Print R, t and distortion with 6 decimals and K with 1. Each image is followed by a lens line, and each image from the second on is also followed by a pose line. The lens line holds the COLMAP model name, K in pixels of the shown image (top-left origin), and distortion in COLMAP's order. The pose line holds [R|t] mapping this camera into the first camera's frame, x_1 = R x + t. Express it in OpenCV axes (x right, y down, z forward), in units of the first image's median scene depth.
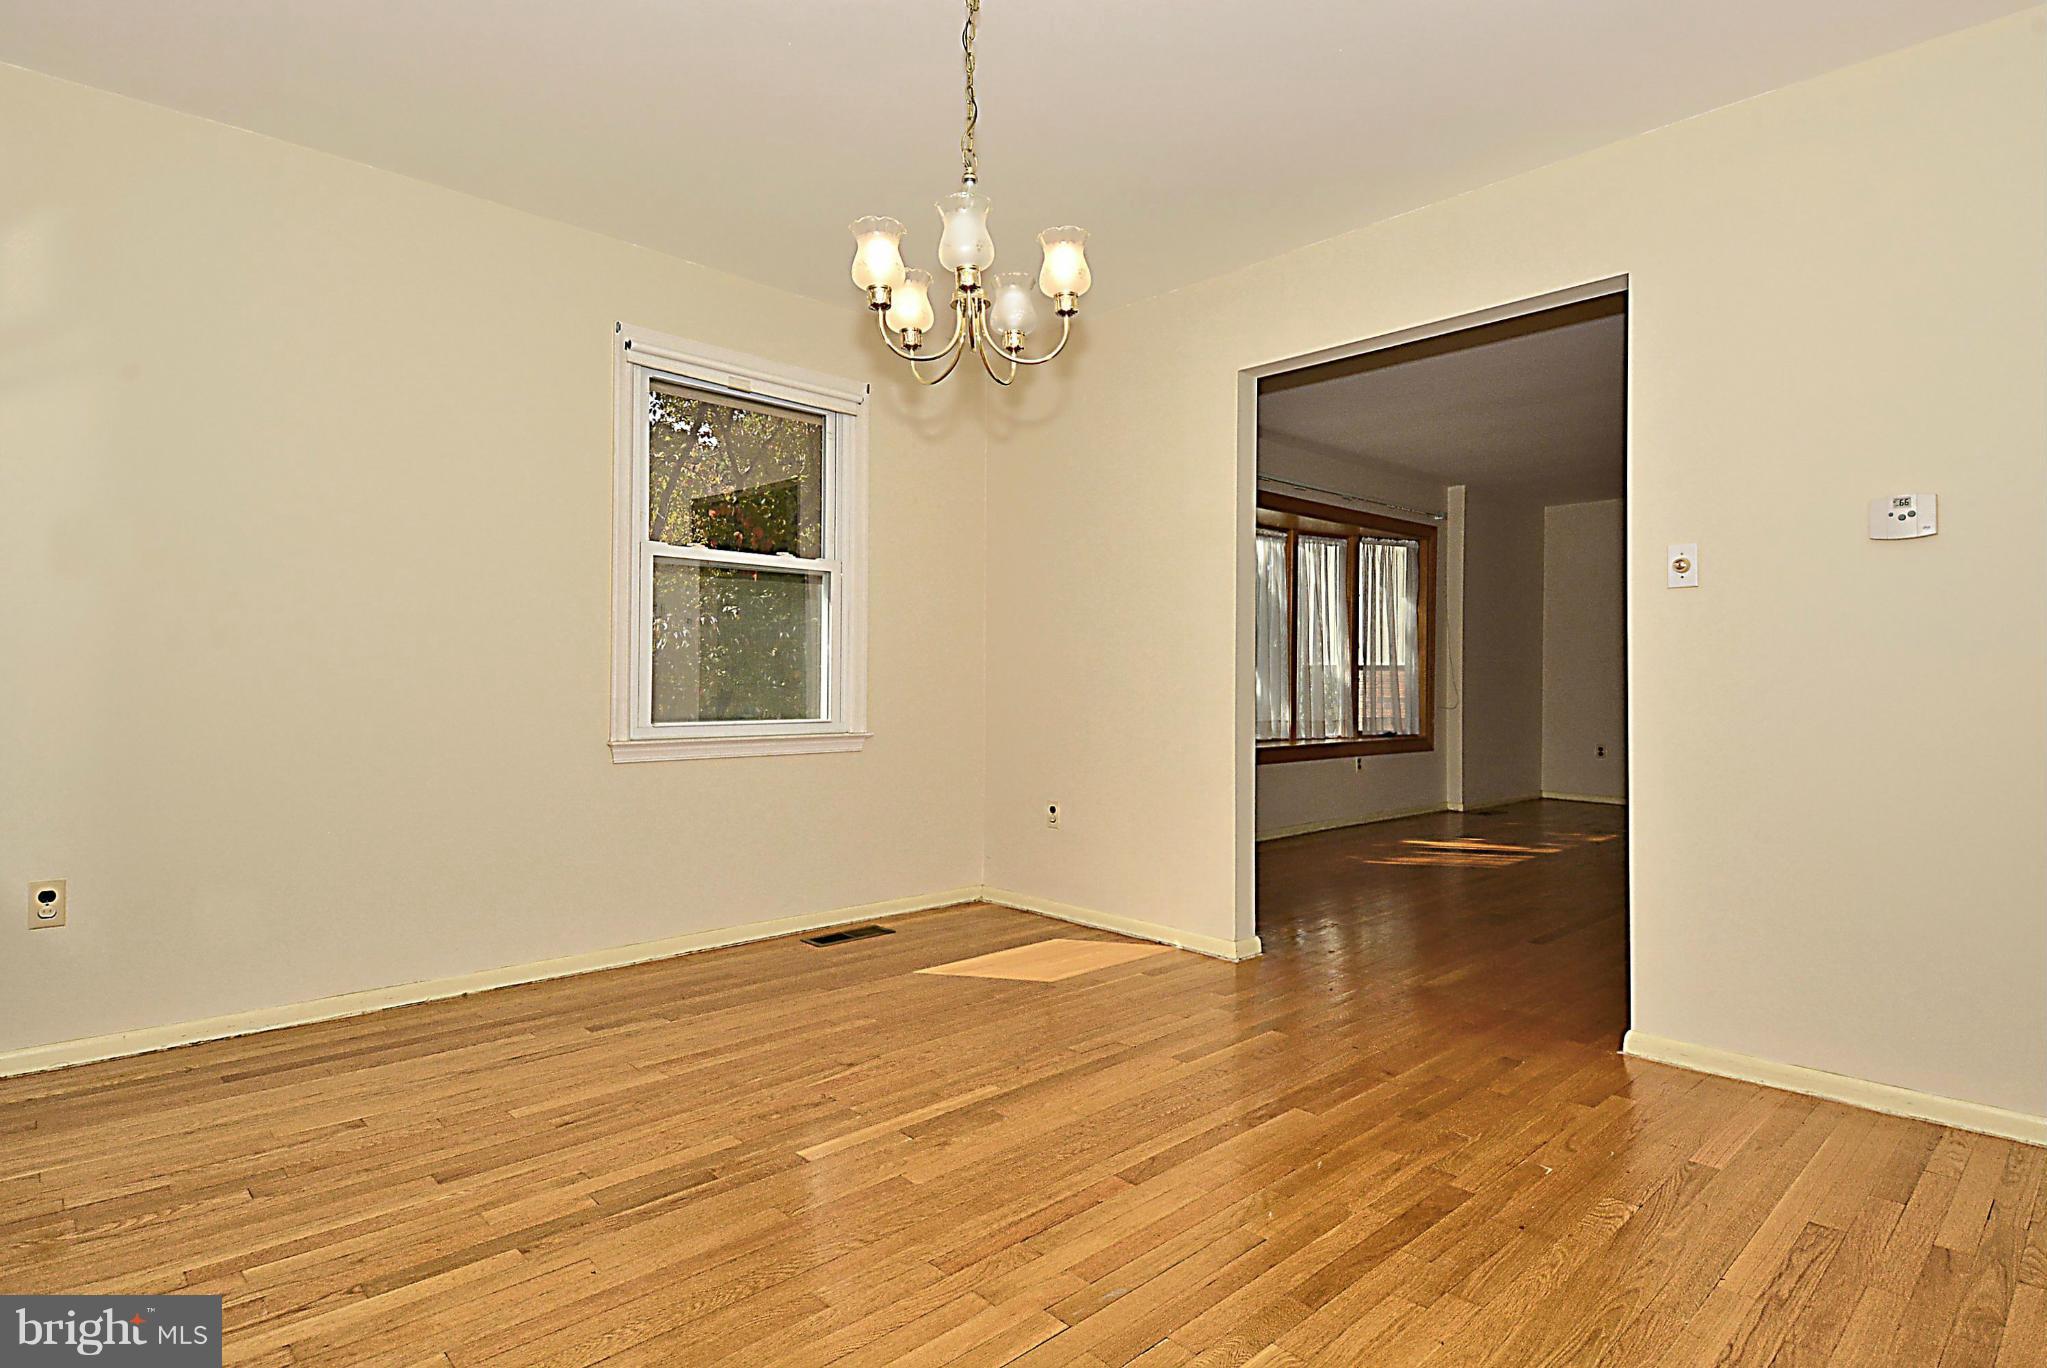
lens RADIAL K [[1077.4, 0, 1023.5], [0, 1077.4, 684.0], [0, 0, 1]] dist [0.064629, -0.051511]
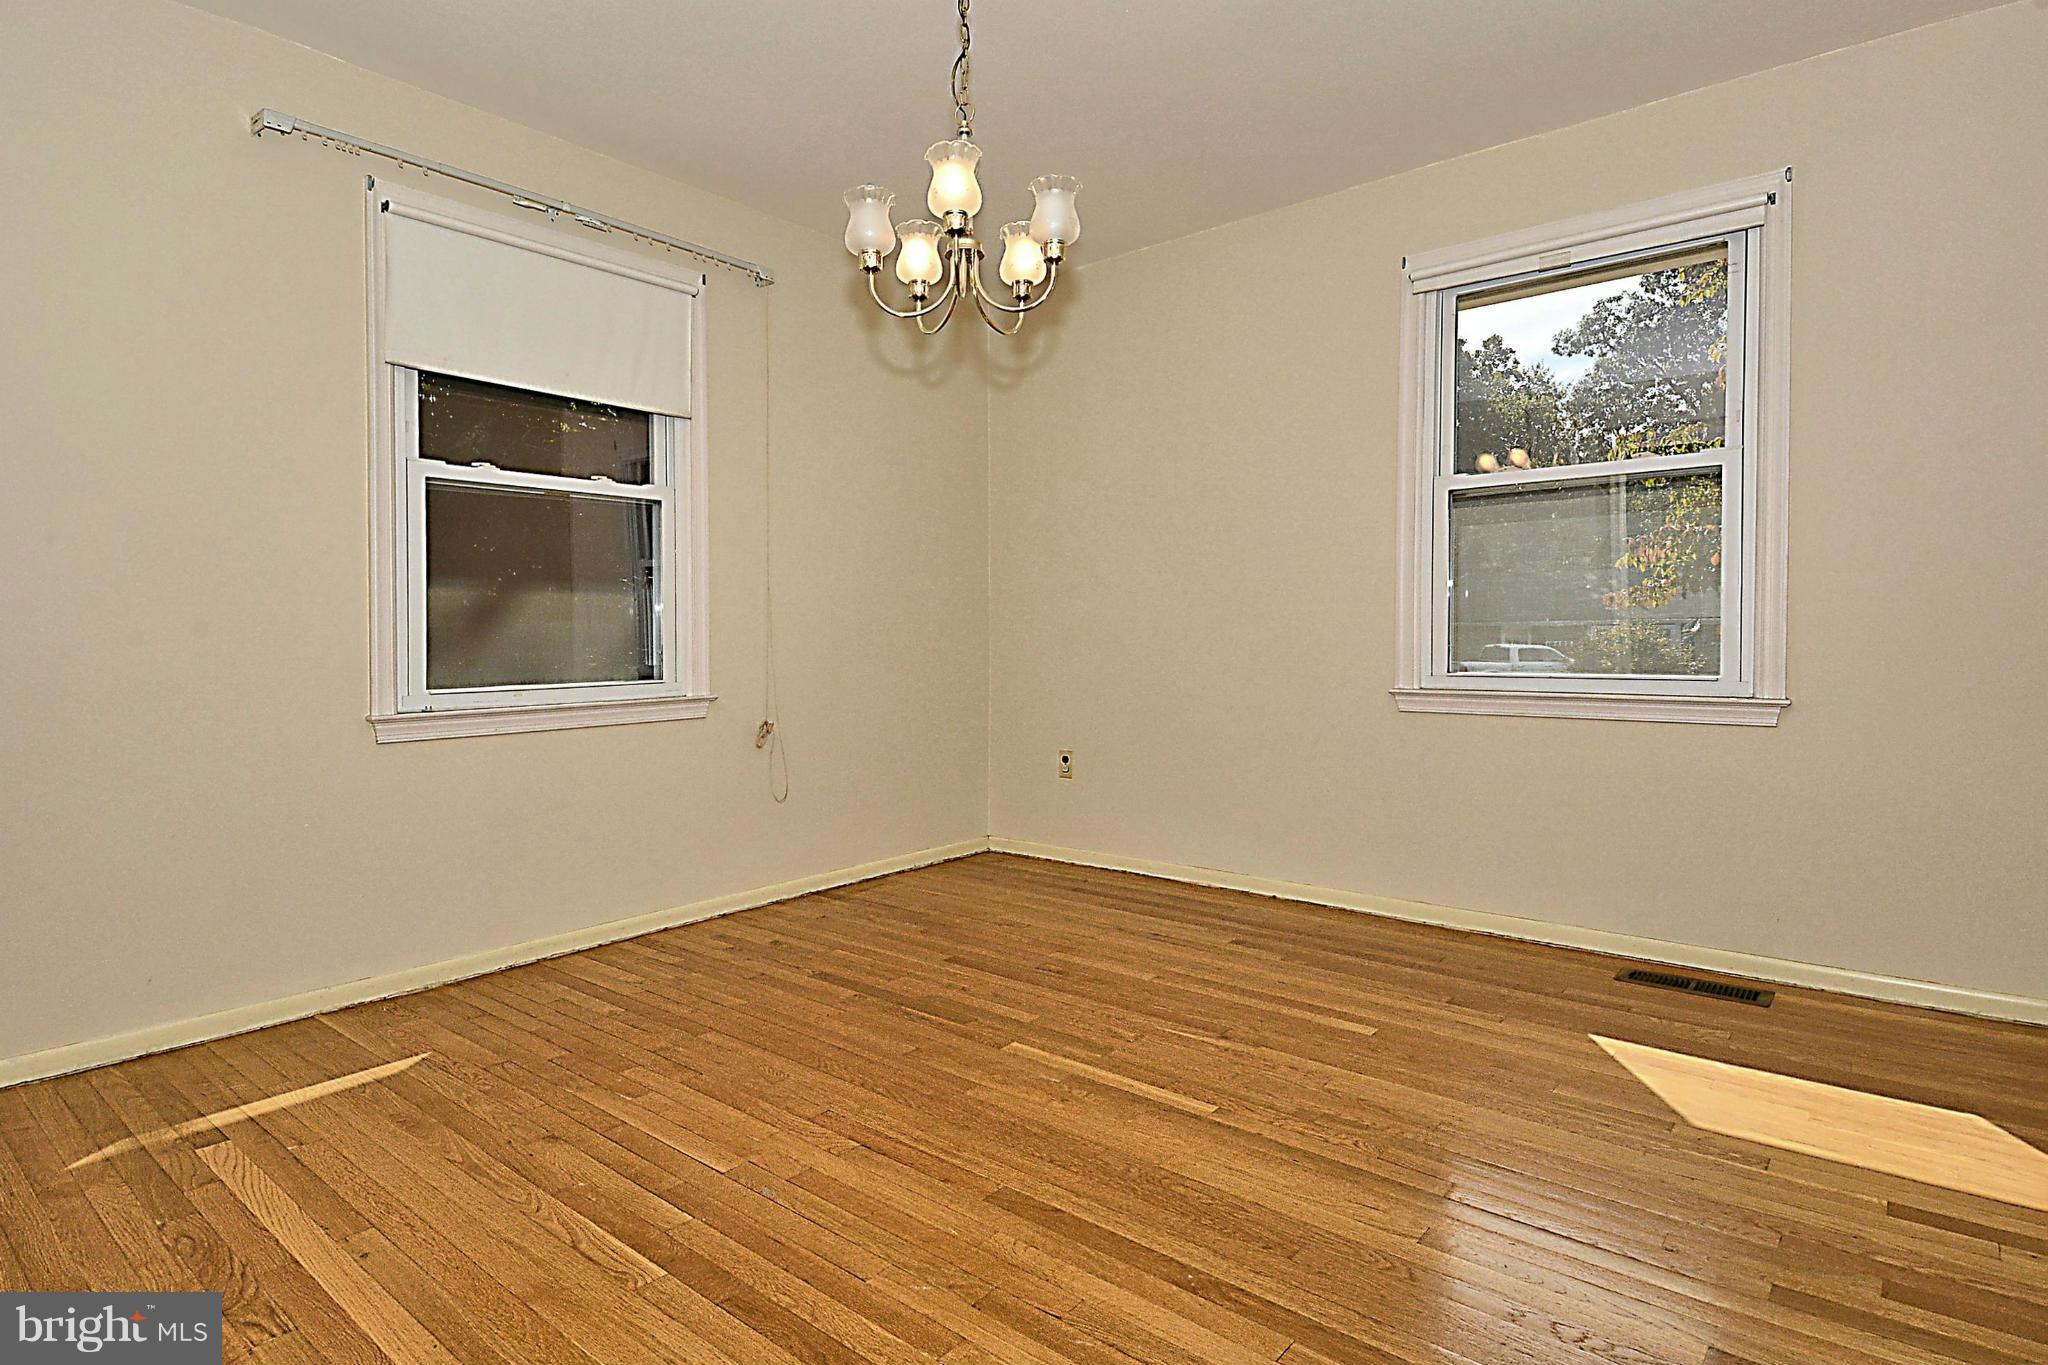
lens RADIAL K [[1110.5, 0, 1020.8], [0, 1110.5, 639.3], [0, 0, 1]] dist [0.001943, 0.000401]
pose [[0.090185, -0.007070, -0.995900, 0.822327], [-0.000978, 0.999974, -0.007187, 0.024523], [0.995925, 0.001622, 0.090176, 0.807058]]
